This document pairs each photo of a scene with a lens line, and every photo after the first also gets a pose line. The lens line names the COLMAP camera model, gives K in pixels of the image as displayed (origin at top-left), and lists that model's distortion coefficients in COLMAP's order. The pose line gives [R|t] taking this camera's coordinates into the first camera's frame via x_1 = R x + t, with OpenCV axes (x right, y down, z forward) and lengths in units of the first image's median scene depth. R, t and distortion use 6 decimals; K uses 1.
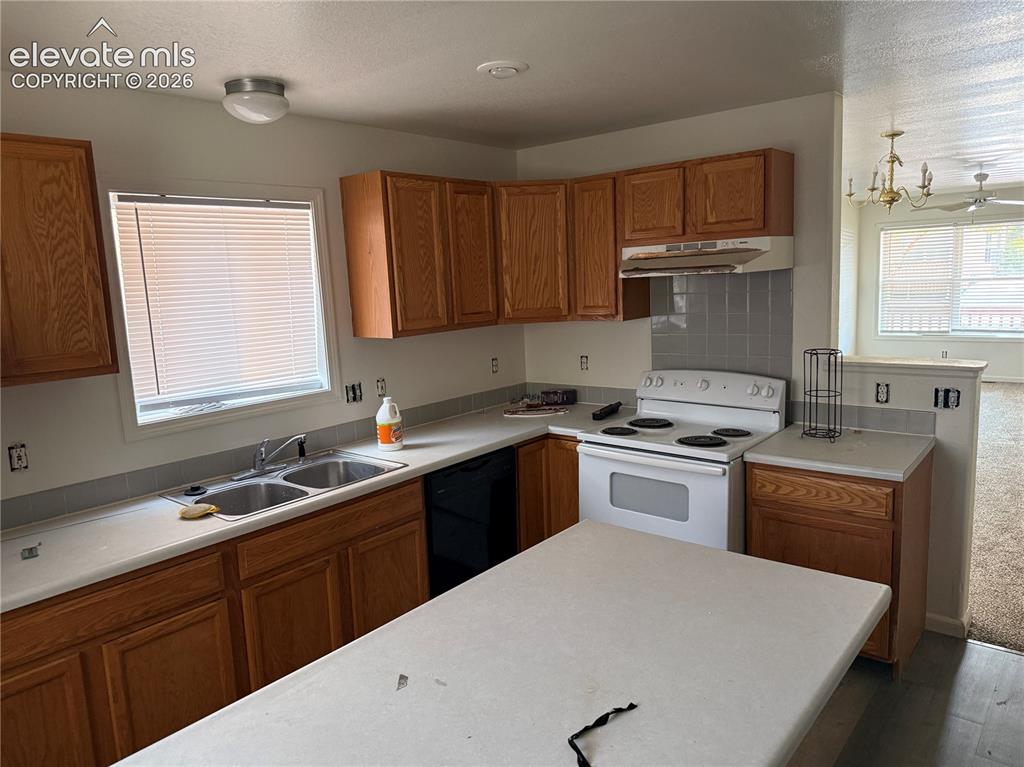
lens RADIAL K [[724.3, 0, 512.0], [0, 724.3, 383.5], [0, 0, 1]] dist [0.041091, -0.003874]
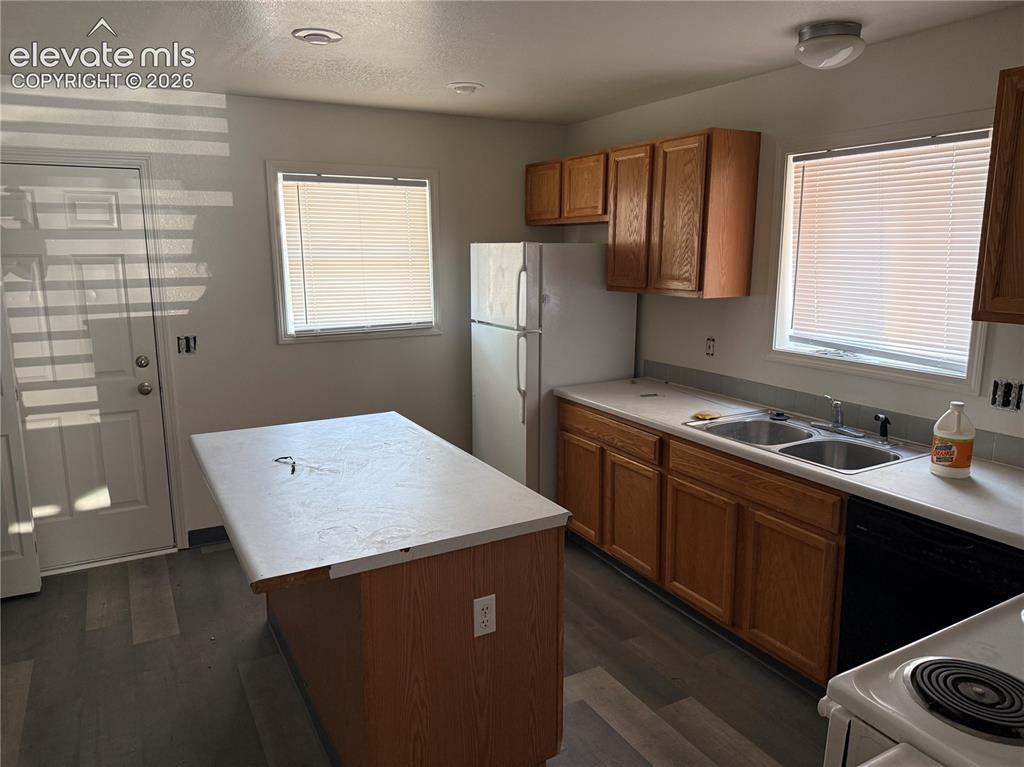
lens RADIAL K [[724.3, 0, 512.0], [0, 724.3, 383.5], [0, 0, 1]] dist [0.041091, -0.003874]
pose [[-0.351440, 0.230223, -0.907462, 0.741894], [-0.121610, 0.949855, 0.288075, -0.180705], [0.928279, 0.211597, -0.305819, 0.951381]]
